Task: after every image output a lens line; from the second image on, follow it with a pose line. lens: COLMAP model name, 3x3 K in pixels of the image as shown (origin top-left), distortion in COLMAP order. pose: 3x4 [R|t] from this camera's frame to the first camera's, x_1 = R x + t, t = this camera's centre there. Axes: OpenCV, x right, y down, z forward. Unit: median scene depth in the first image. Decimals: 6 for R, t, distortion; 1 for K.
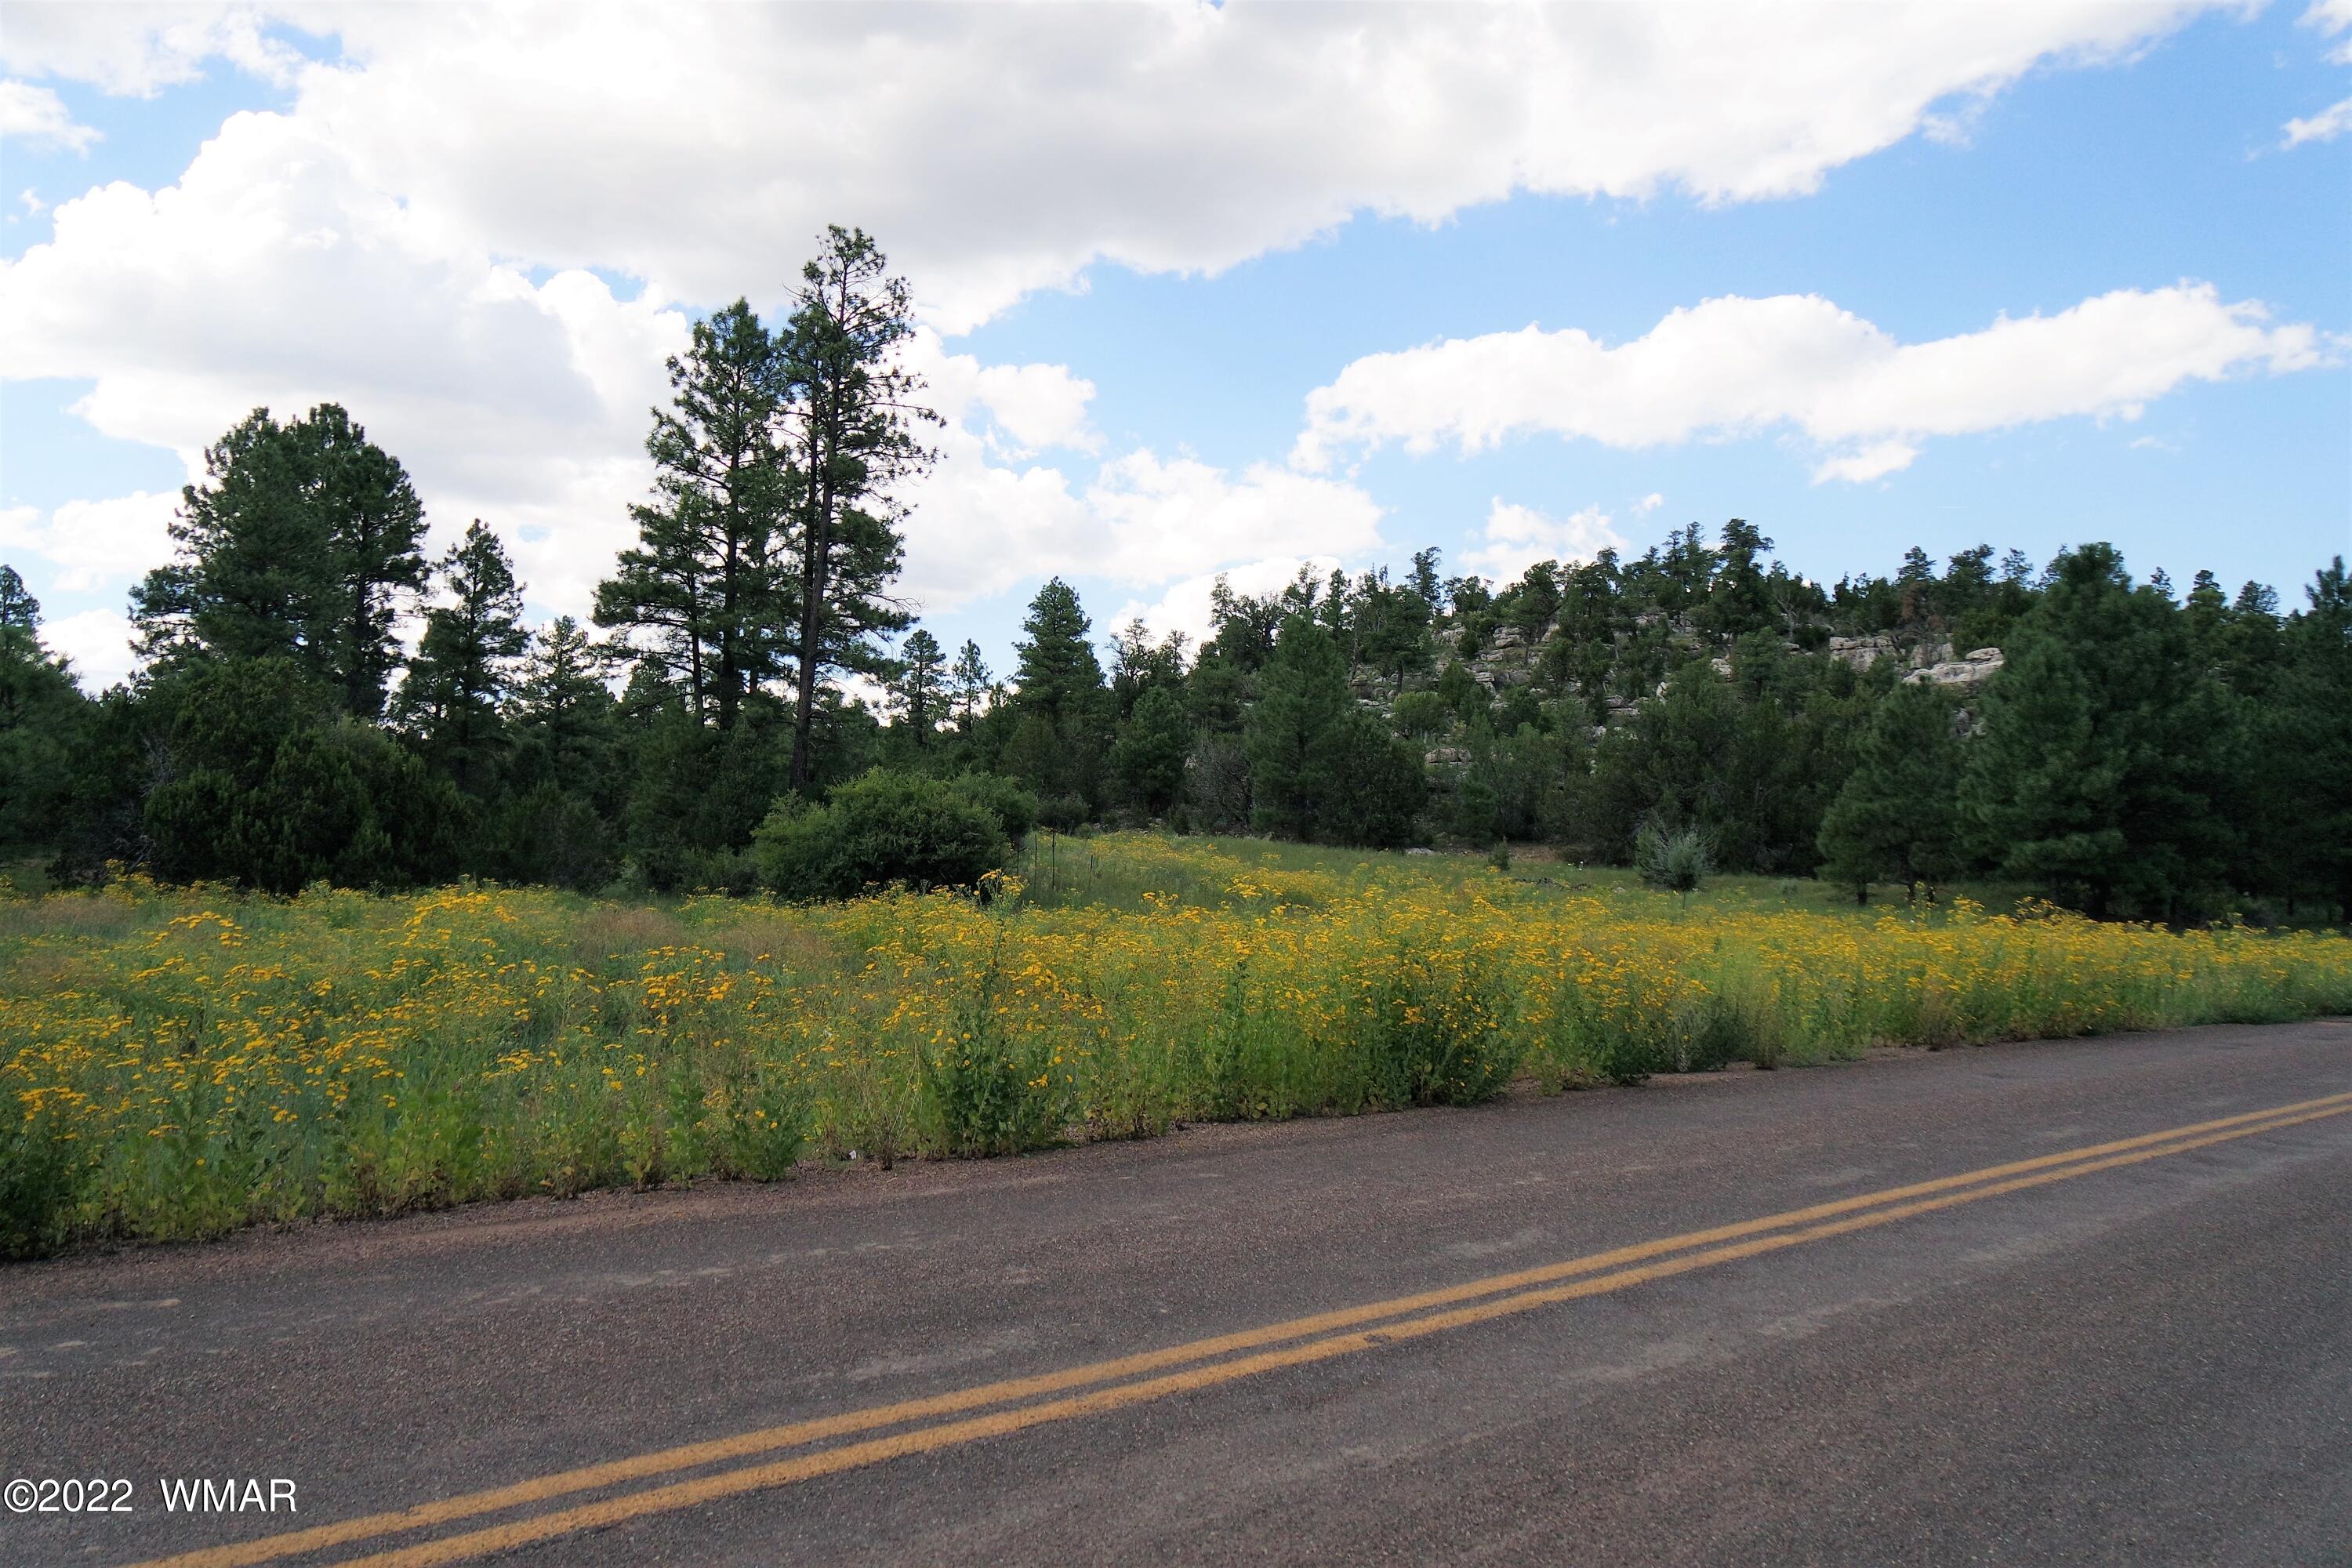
lens RADIAL K [[1672.3, 0, 1164.9], [0, 1672.3, 782.0], [0, 0, 1]] dist [0.003206, 0.017876]
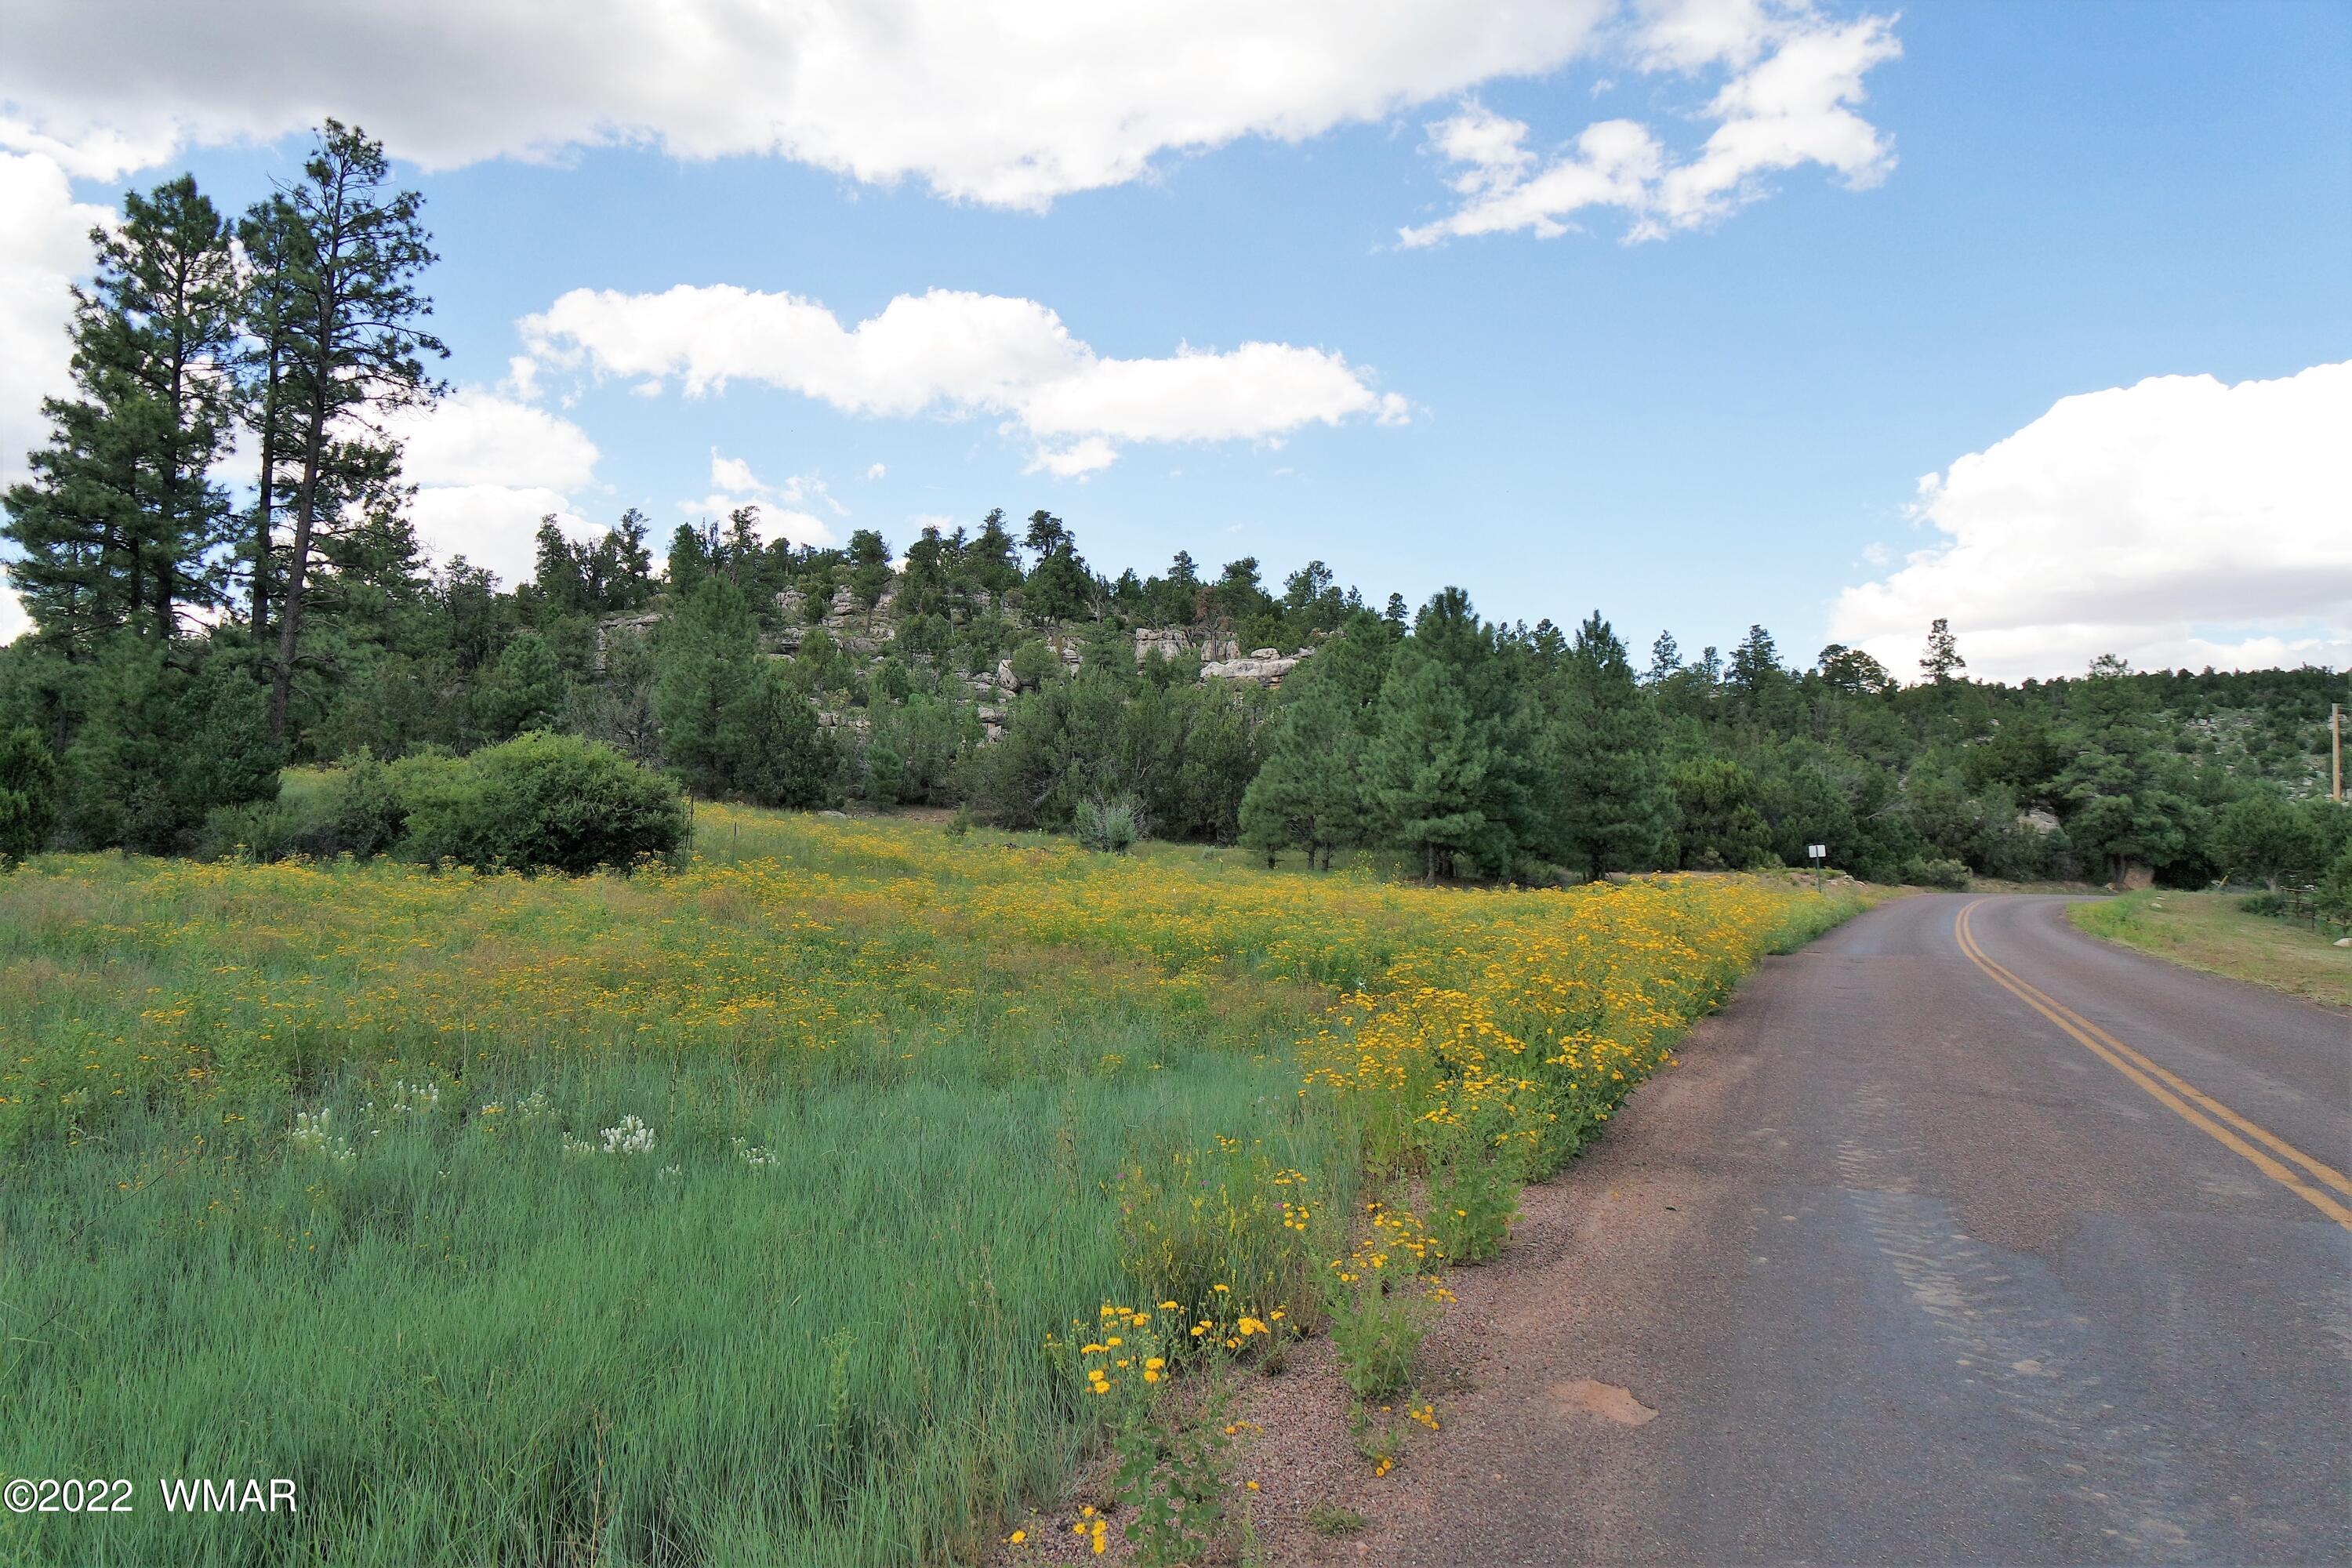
lens RADIAL K [[1672.3, 0, 1161.9], [0, 1672.3, 758.3], [0, 0, 1]] dist [0.003206, 0.017876]
pose [[0.880964, 0.031394, 0.472141, -0.175844], [-0.038541, 0.999242, 0.005470, -0.006981], [-0.471611, -0.023016, 0.881506, -0.020160]]
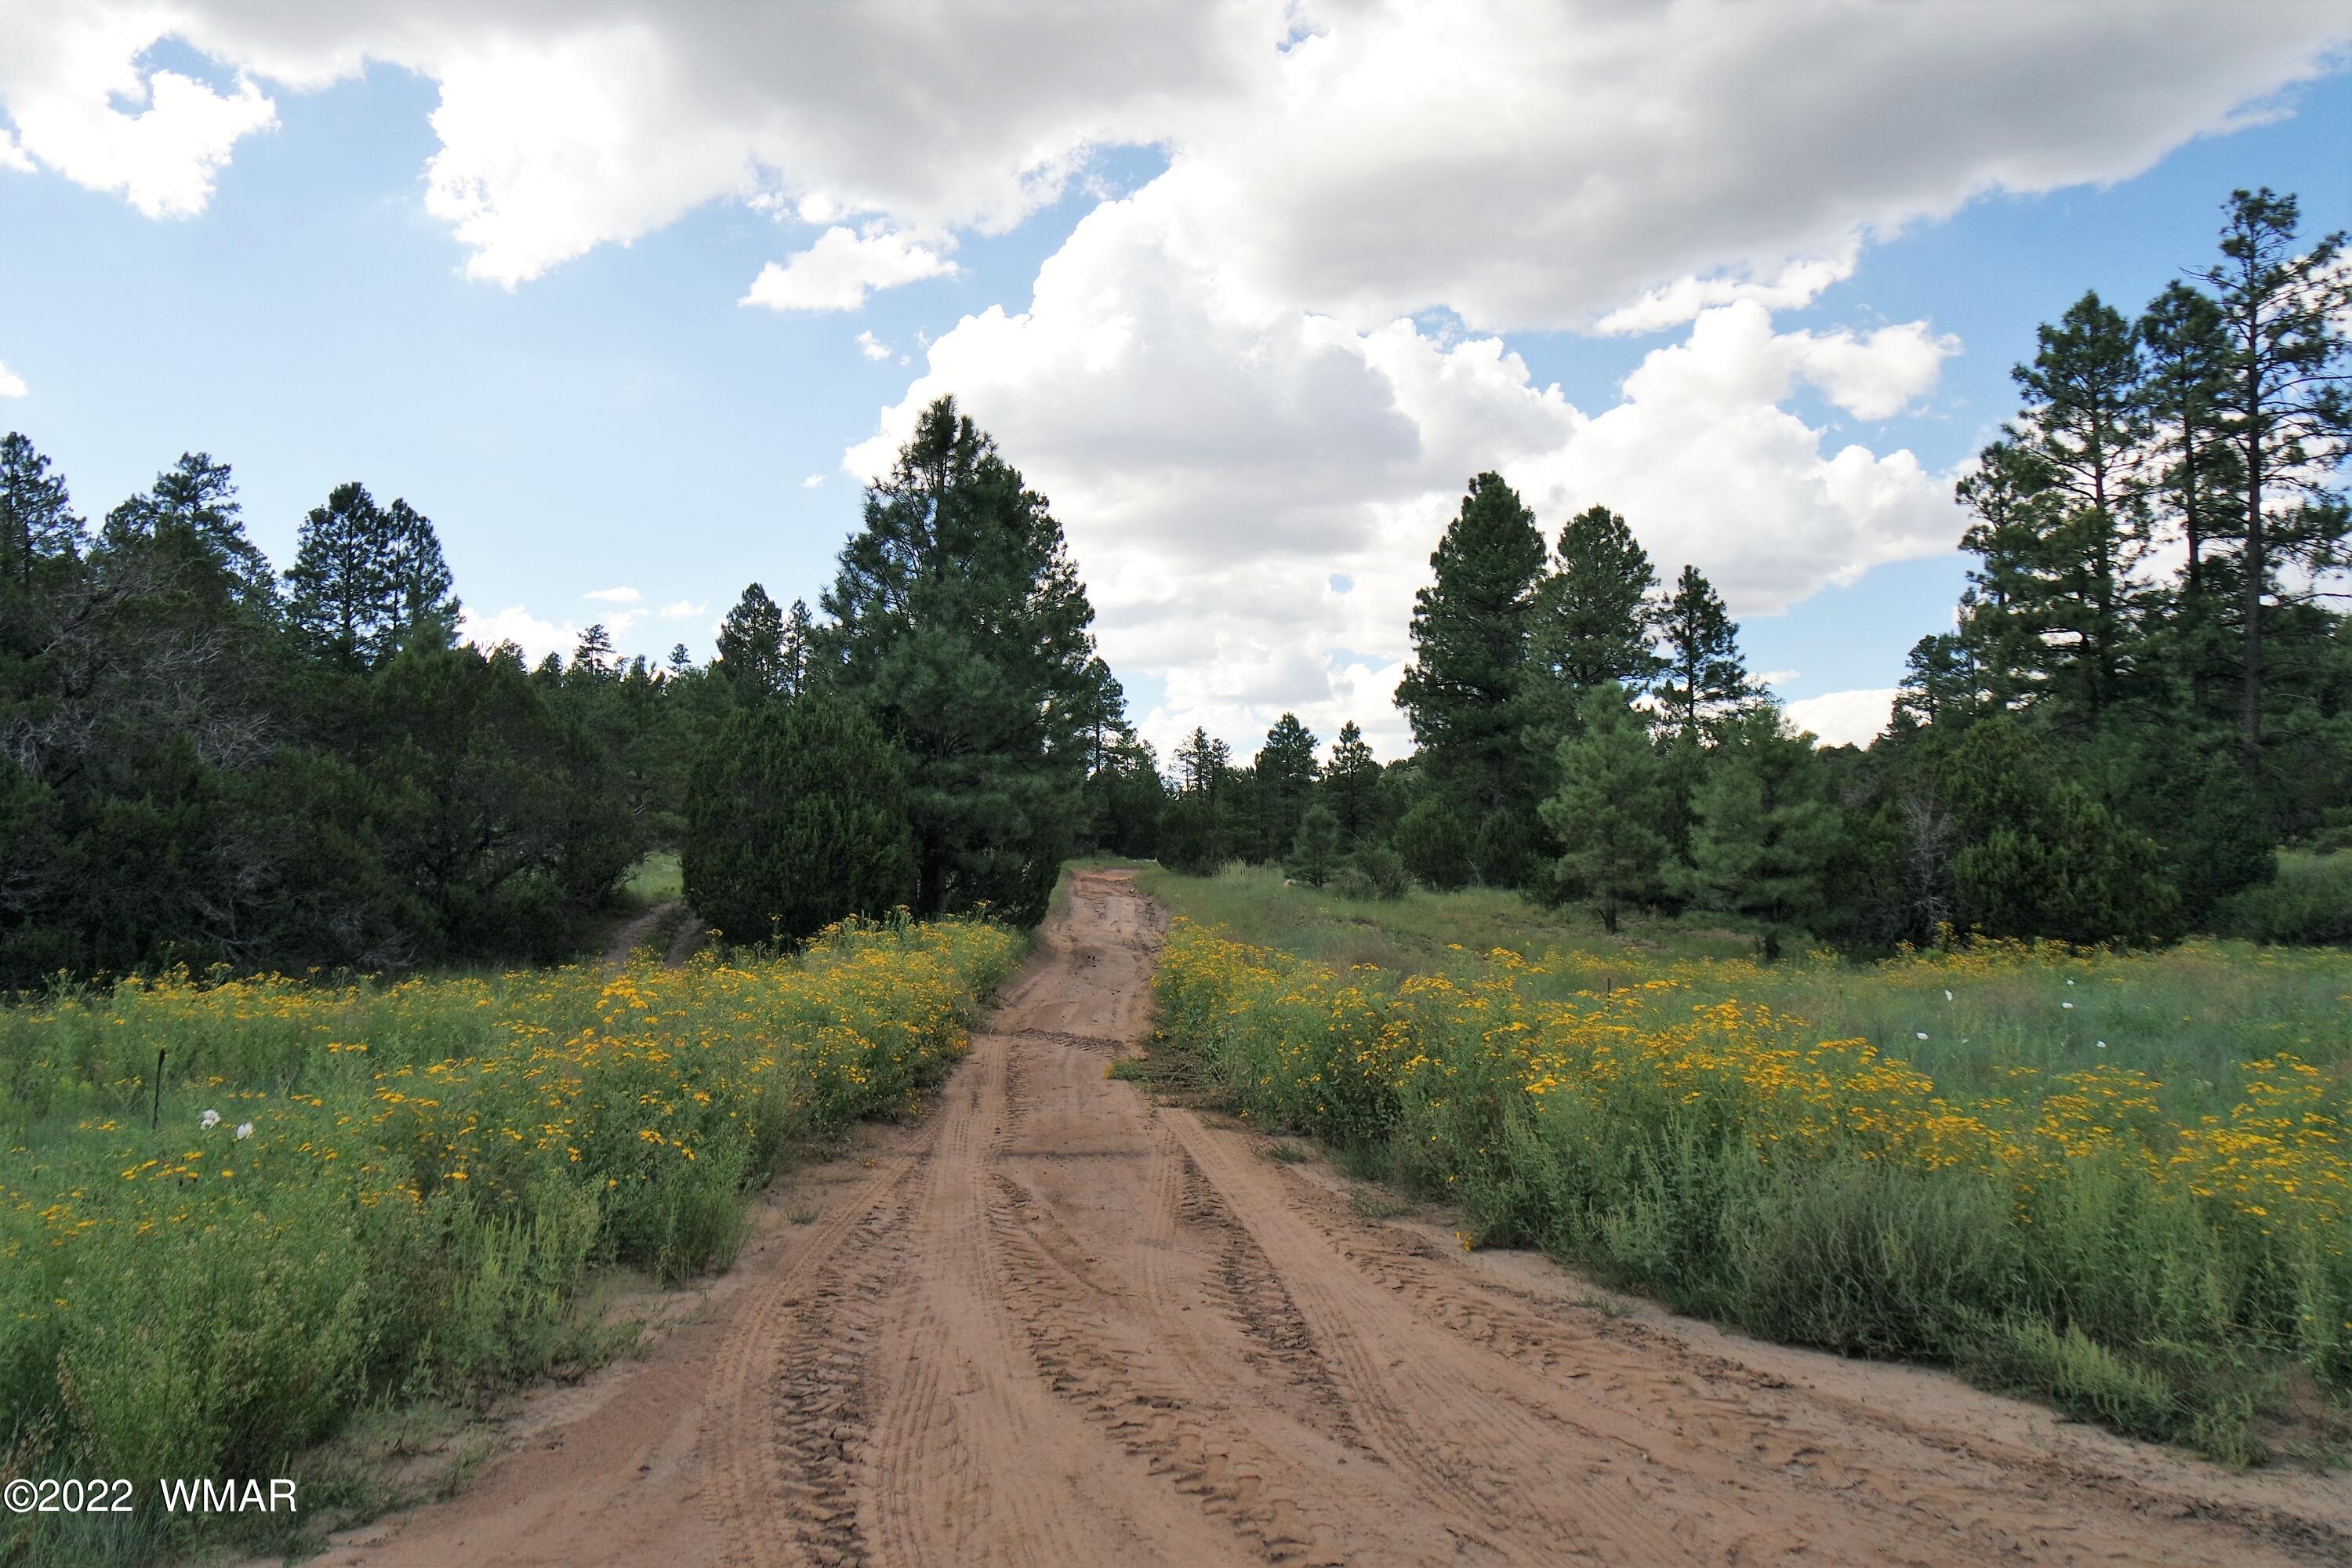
lens RADIAL K [[1753.7, 0, 1133.0], [0, 1753.7, 757.9], [0, 0, 1]] dist [0.029659, -0.002035]
pose [[0.900065, -0.066708, -0.430619, -0.272120], [0.053827, 0.997665, -0.042041, -0.016391], [0.432418, 0.014660, 0.901554, -0.092076]]
